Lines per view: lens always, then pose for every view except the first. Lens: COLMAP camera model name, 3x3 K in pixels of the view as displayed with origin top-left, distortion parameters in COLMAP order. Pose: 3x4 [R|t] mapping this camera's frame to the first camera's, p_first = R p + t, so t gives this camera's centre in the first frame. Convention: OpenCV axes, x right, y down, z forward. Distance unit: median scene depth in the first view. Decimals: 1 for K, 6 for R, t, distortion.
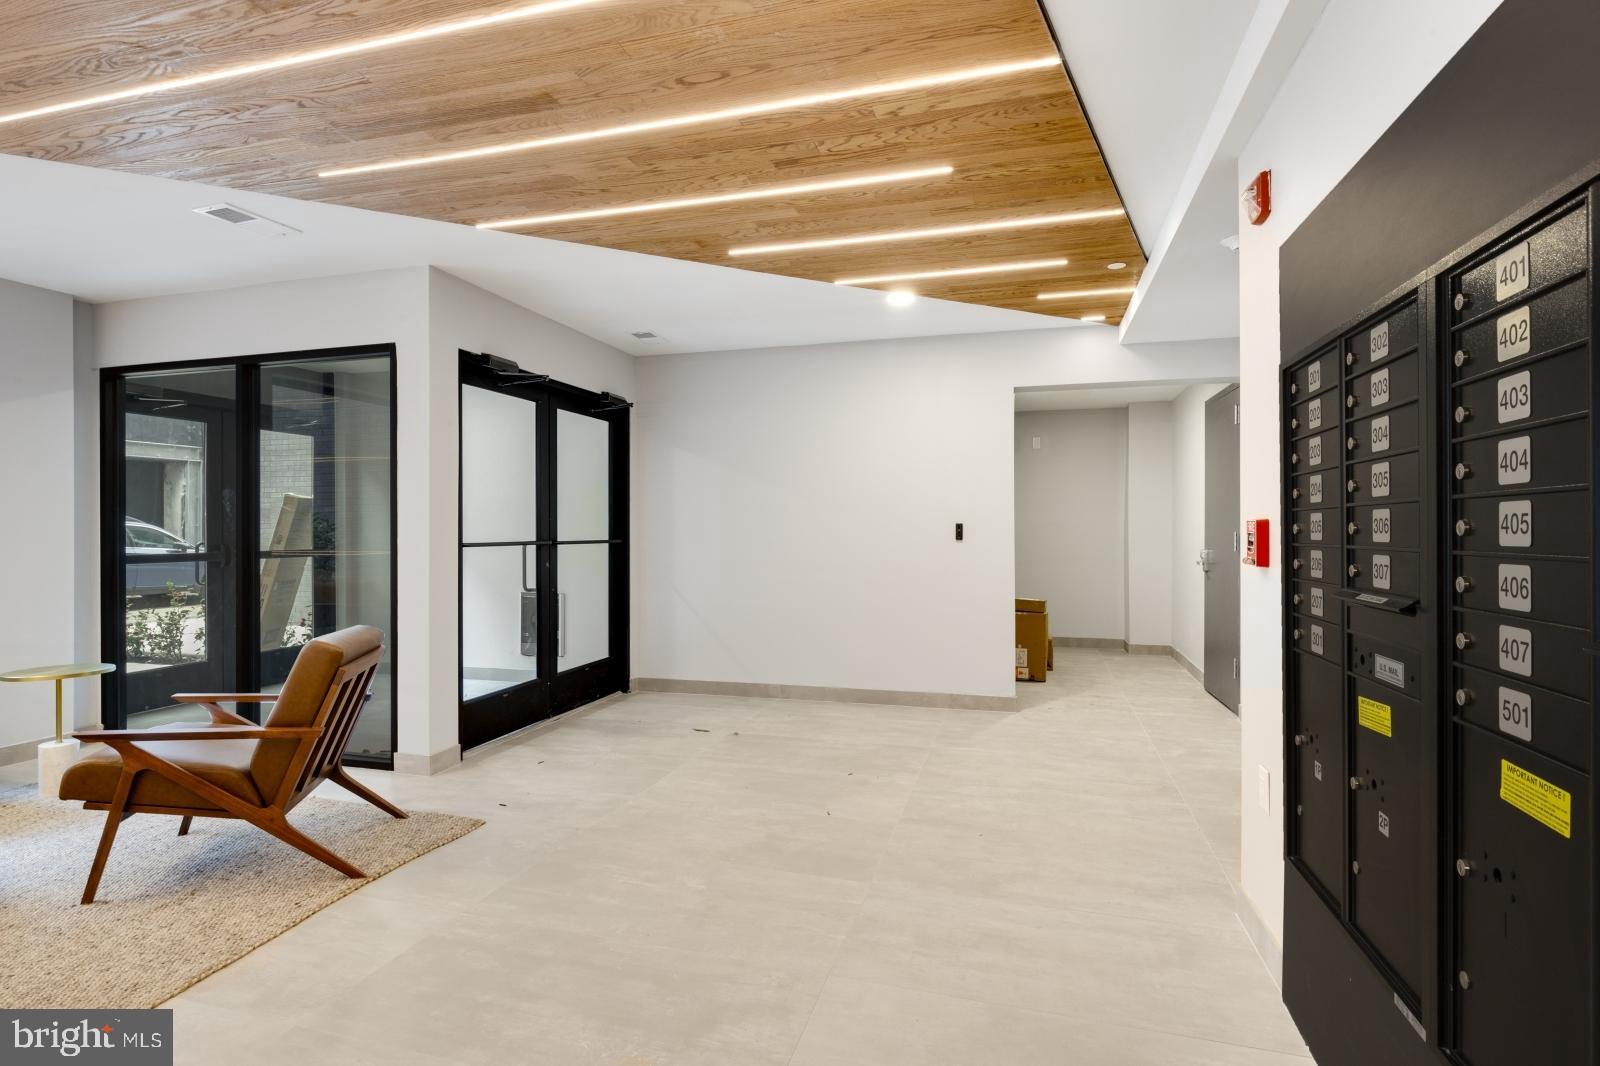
lens RADIAL K [[808.6, 0, 793.7], [0, 808.6, 527.0], [0, 0, 1]] dist [-0.010834, 0.005634]
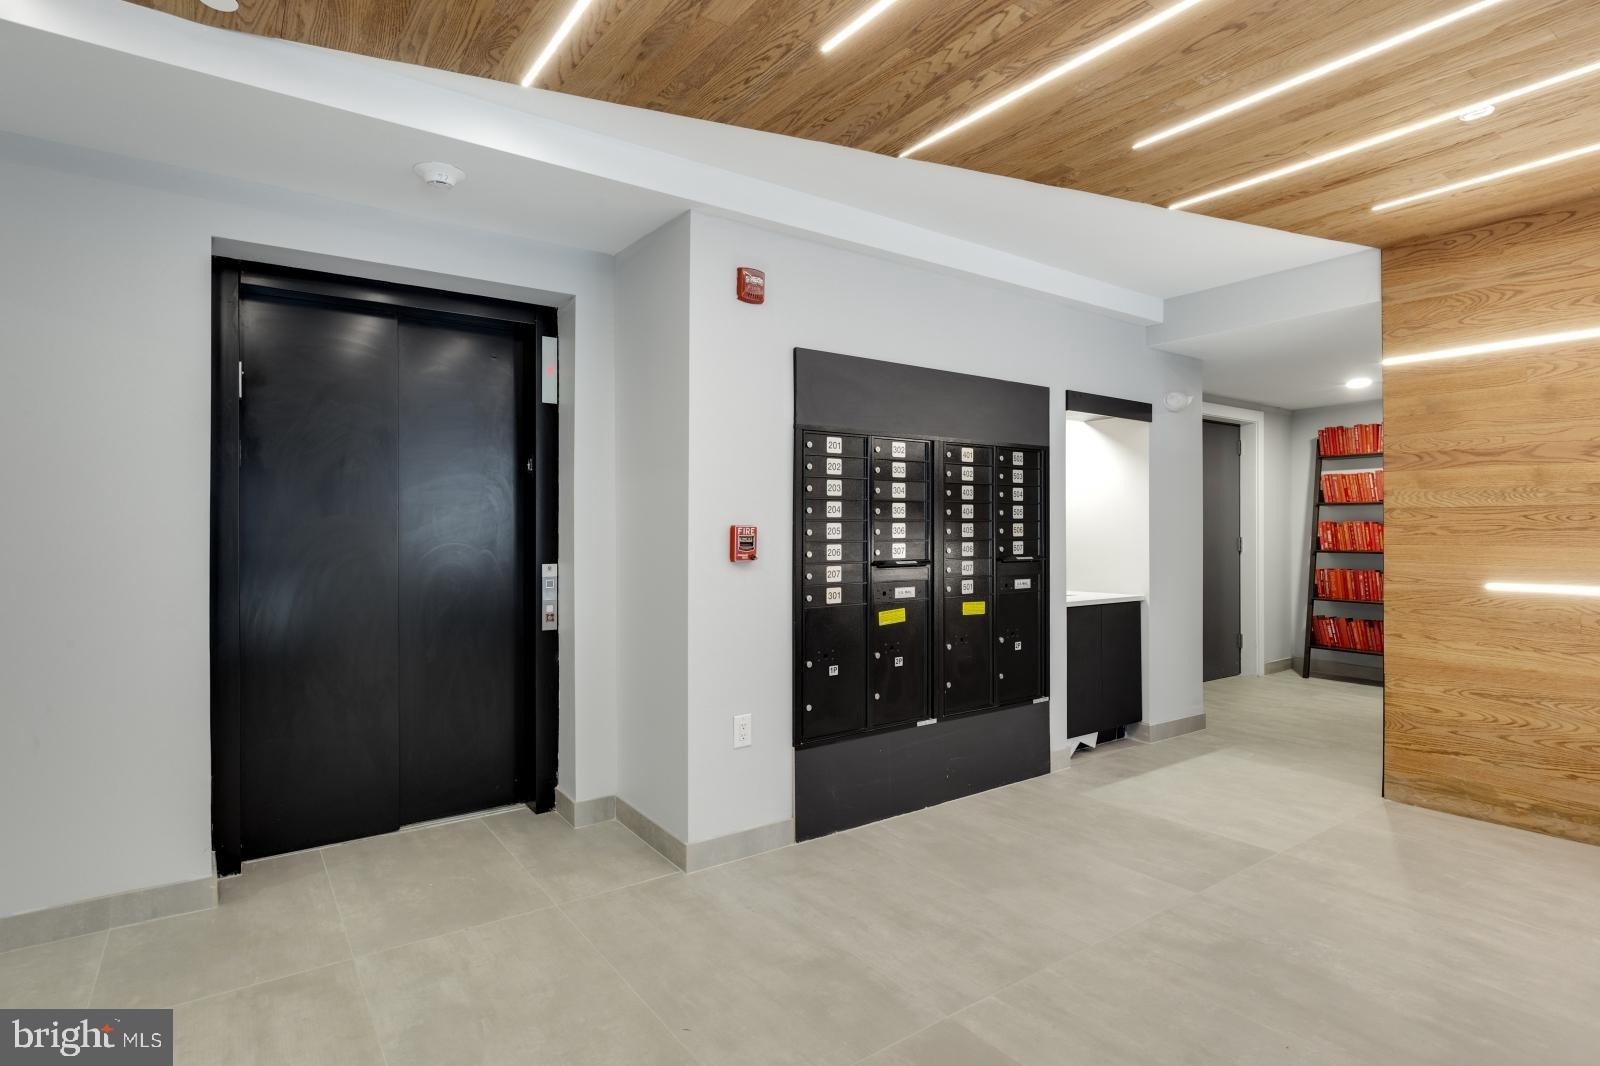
lens RADIAL K [[808.6, 0, 798.1], [0, 808.6, 528.0], [0, 0, 1]] dist [-0.010834, 0.005634]
pose [[-0.787504, 0.004357, 0.616294, -0.209700], [0.001866, 0.999987, -0.004685, 0.001014], [-0.616307, -0.002540, -0.787502, 1.389353]]
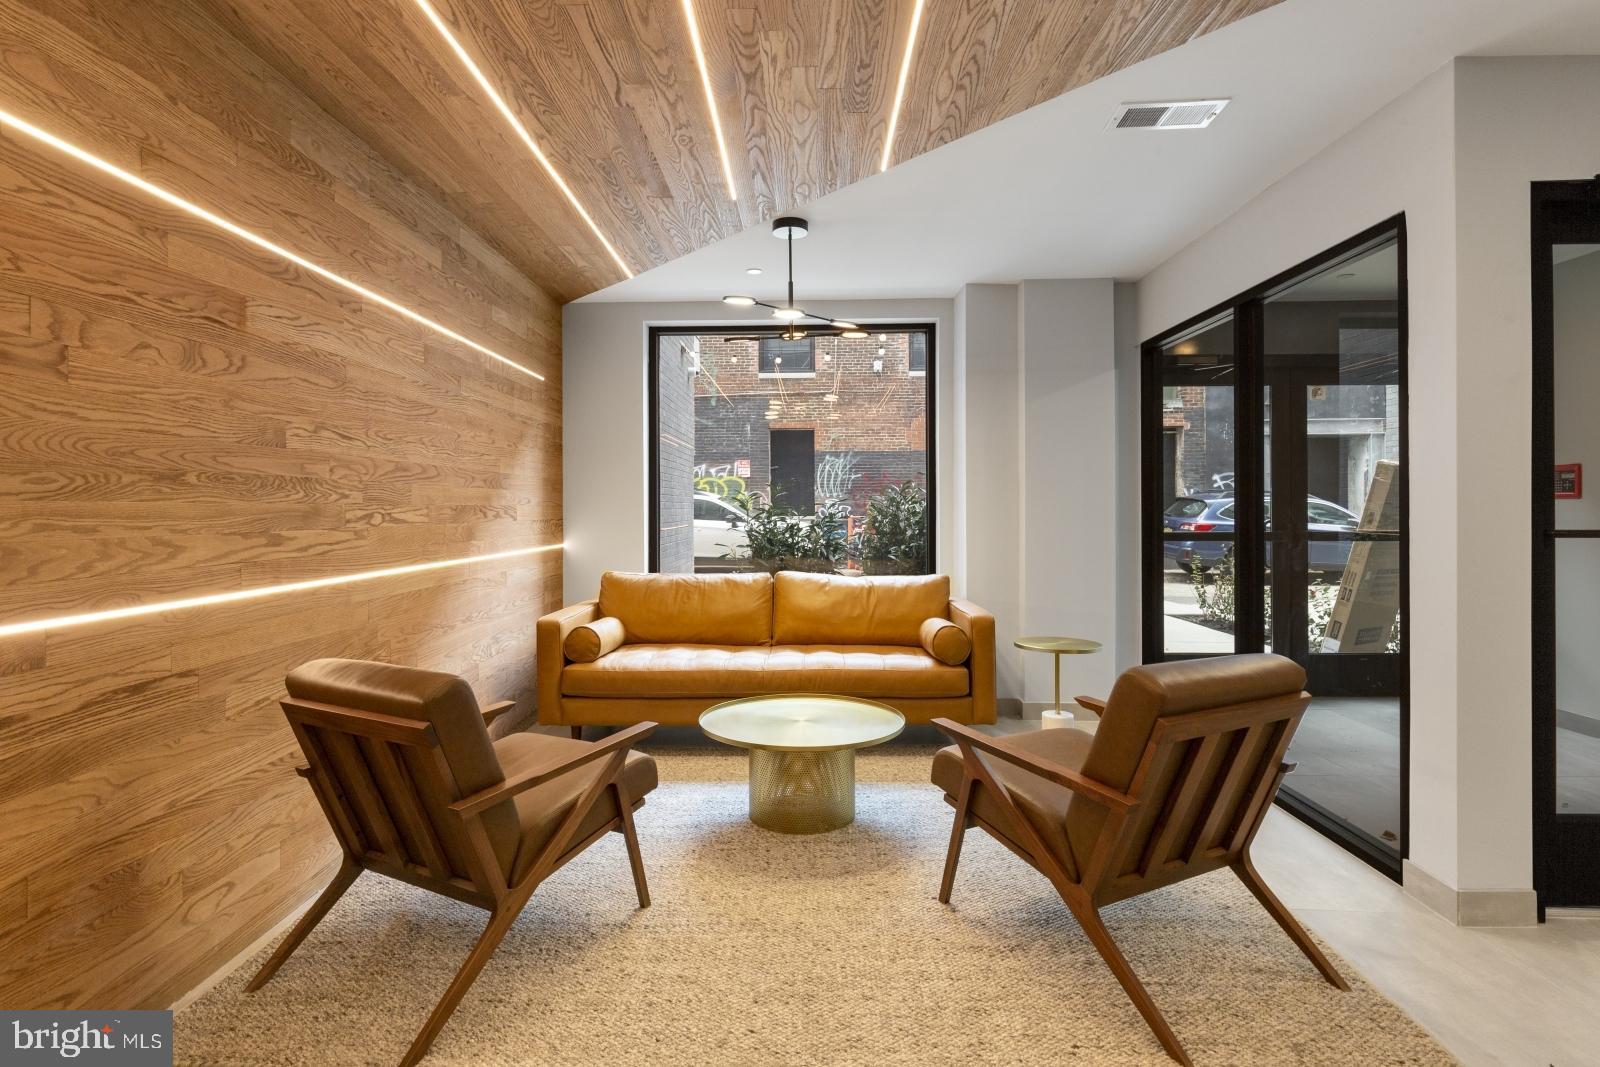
lens RADIAL K [[808.6, 0, 781.9], [0, 808.6, 503.2], [0, 0, 1]] dist [-0.010834, 0.005634]
pose [[0.248486, -0.004475, -0.968625, -0.005716], [0.004215, 0.999985, -0.003539, 0.001922], [0.968626, -0.003204, 0.248501, 0.451864]]
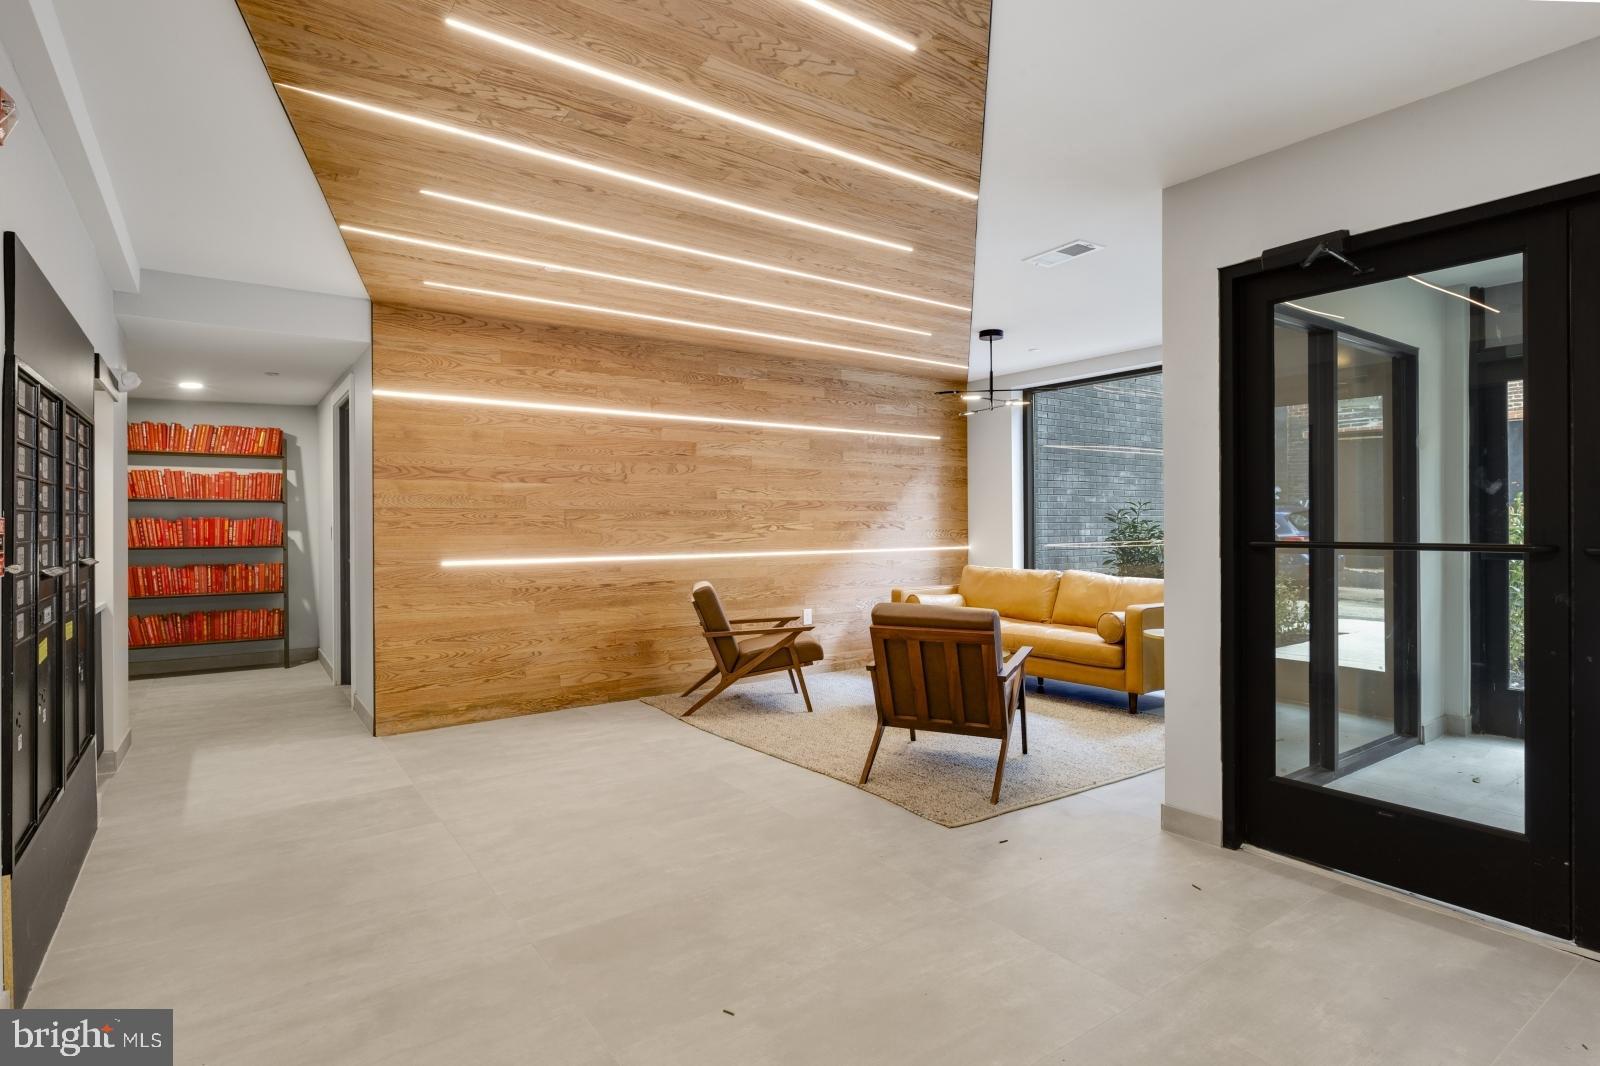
lens RADIAL K [[808.6, 0, 781.8], [0, 808.6, 521.4], [0, 0, 1]] dist [-0.010834, 0.005634]
pose [[-0.631121, 0.003819, -0.775675, 0.488053], [0.007776, 0.999969, -0.001403, 0.001720], [0.775645, -0.006917, -0.631131, 1.455949]]
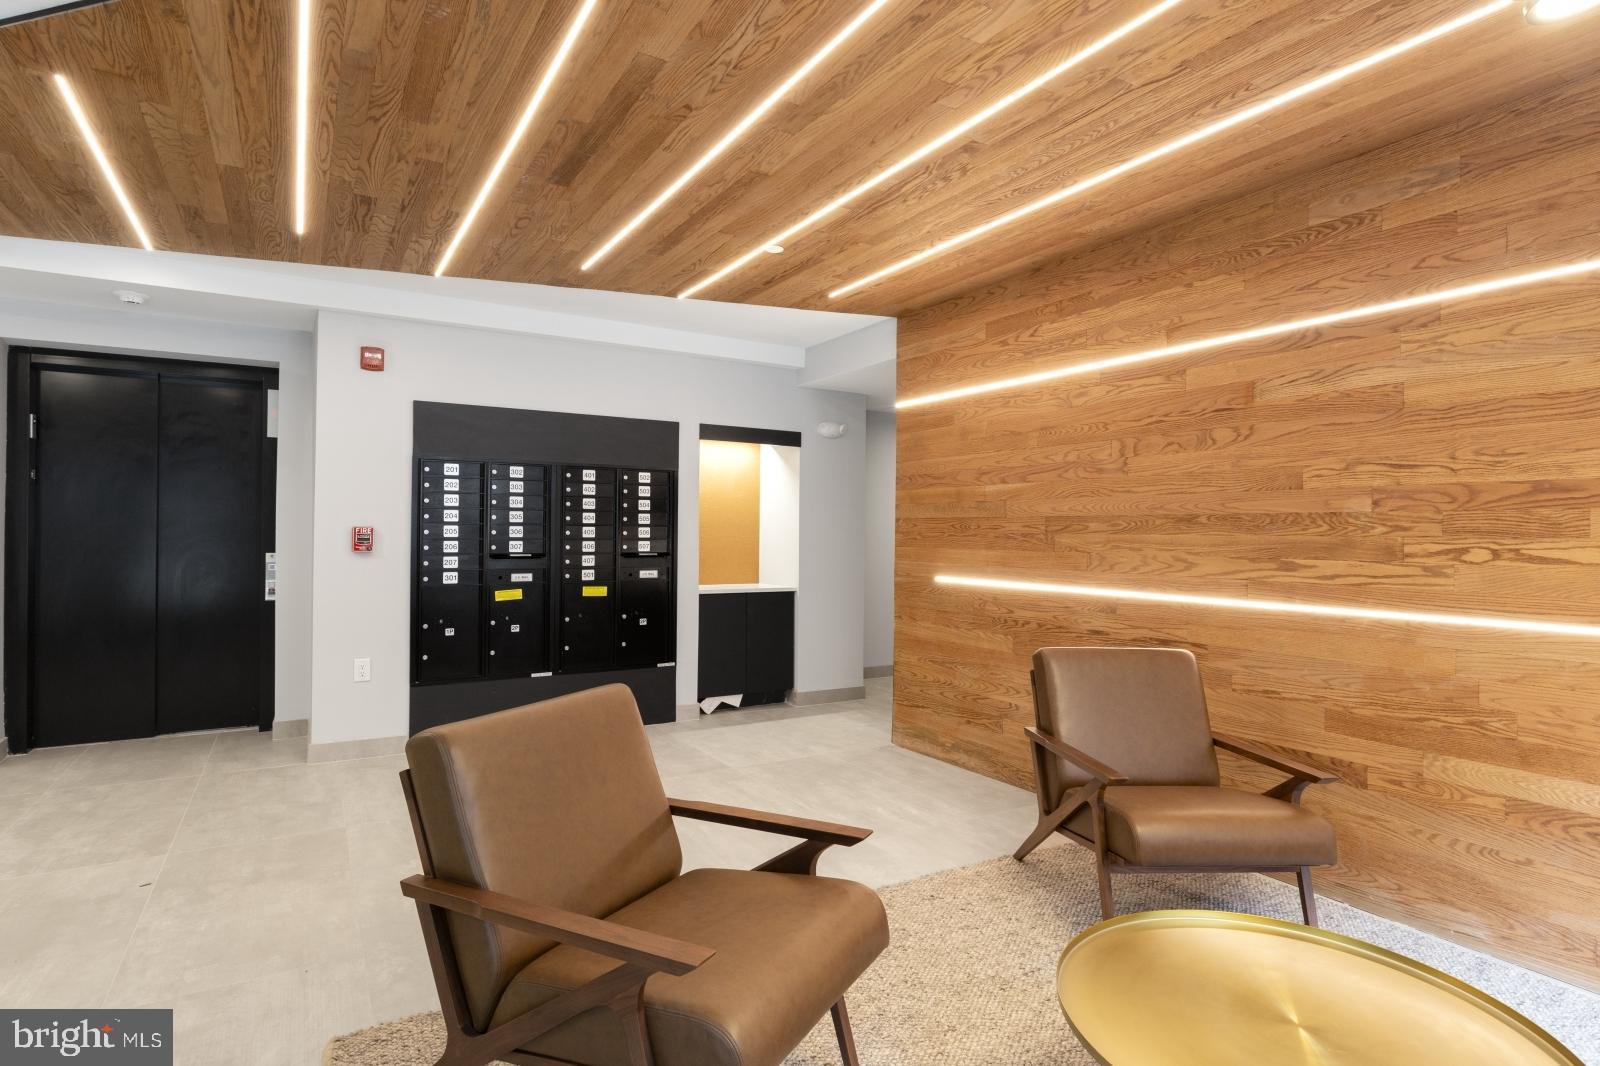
lens RADIAL K [[808.6, 0, 791.6], [0, 808.6, 530.2], [0, 0, 1]] dist [-0.010834, 0.005634]
pose [[-0.737848, -0.002427, 0.674963, -1.006043], [-0.008871, 0.999942, -0.006101, 0.001410], [-0.674909, -0.010489, -0.737827, 1.199778]]
